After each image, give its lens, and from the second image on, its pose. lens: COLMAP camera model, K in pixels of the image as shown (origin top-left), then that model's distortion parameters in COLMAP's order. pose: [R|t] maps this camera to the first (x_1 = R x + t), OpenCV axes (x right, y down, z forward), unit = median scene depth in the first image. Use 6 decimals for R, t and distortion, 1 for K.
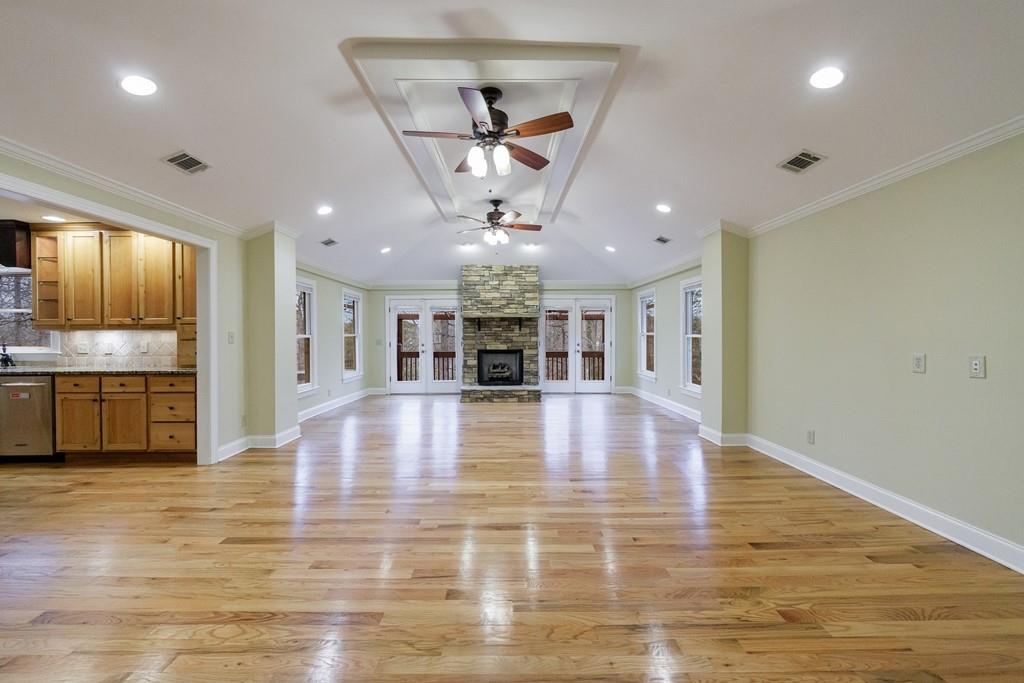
lens RADIAL K [[387.4, 0, 510.3], [0, 387.4, 338.6], [0, 0, 1]] dist [-0.000194, -0.006781]
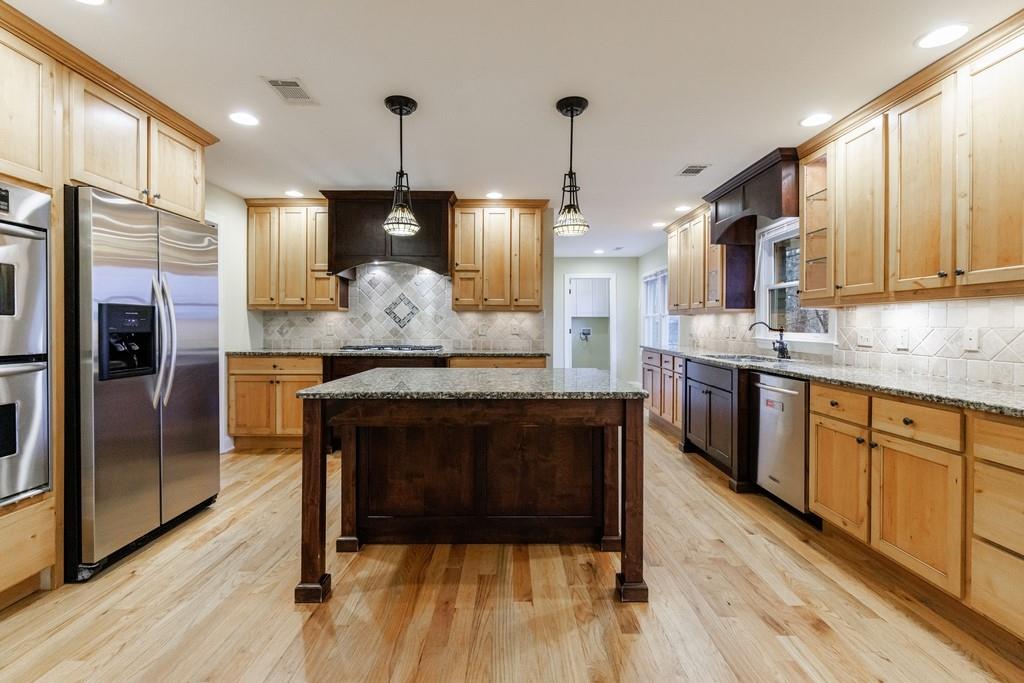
lens RADIAL K [[469.2, 0, 505.3], [0, 469.2, 325.5], [0, 0, 1]] dist [-0.003175, -0.000538]
pose [[-0.006127, 0.005386, -0.999967, -0.217185], [-0.014082, 0.999886, 0.005471, 0.005983], [0.999882, 0.014115, -0.006050, 0.248839]]
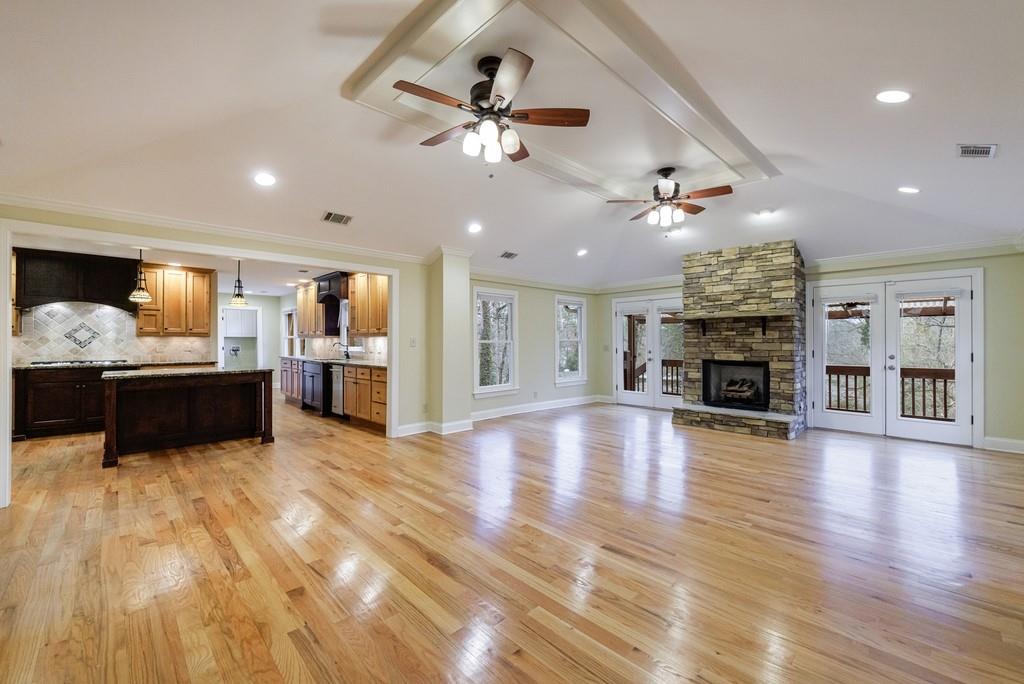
lens RADIAL K [[407.4, 0, 513.4], [0, 407.4, 338.2], [0, 0, 1]] dist [-0.000880, -0.000583]
pose [[0.700522, -0.001529, -0.713629, 0.237814], [-0.008850, 0.999902, -0.010830, -0.002245], [0.713576, 0.013902, 0.700440, 0.147361]]
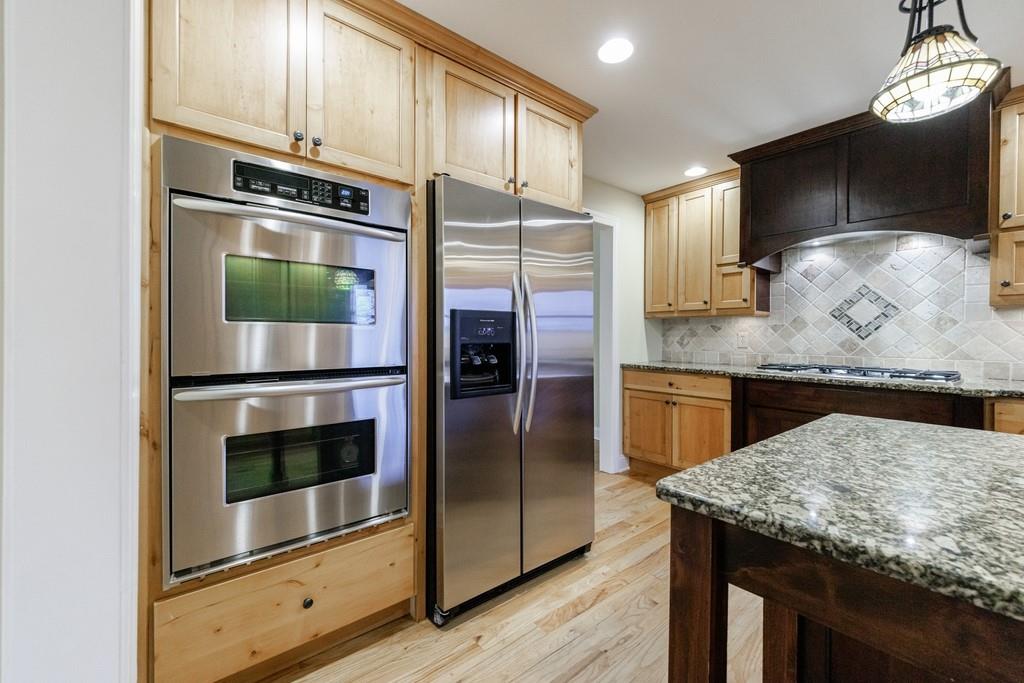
lens RADIAL K [[407.4, 0, 513.4], [0, 407.4, 337.7], [0, 0, 1]] dist [-0.000880, -0.000583]
pose [[-0.770131, 0.008585, -0.637828, -0.393129], [-0.005268, 0.999790, 0.019817, 0.008008], [0.637864, 0.018622, -0.769924, 0.183363]]
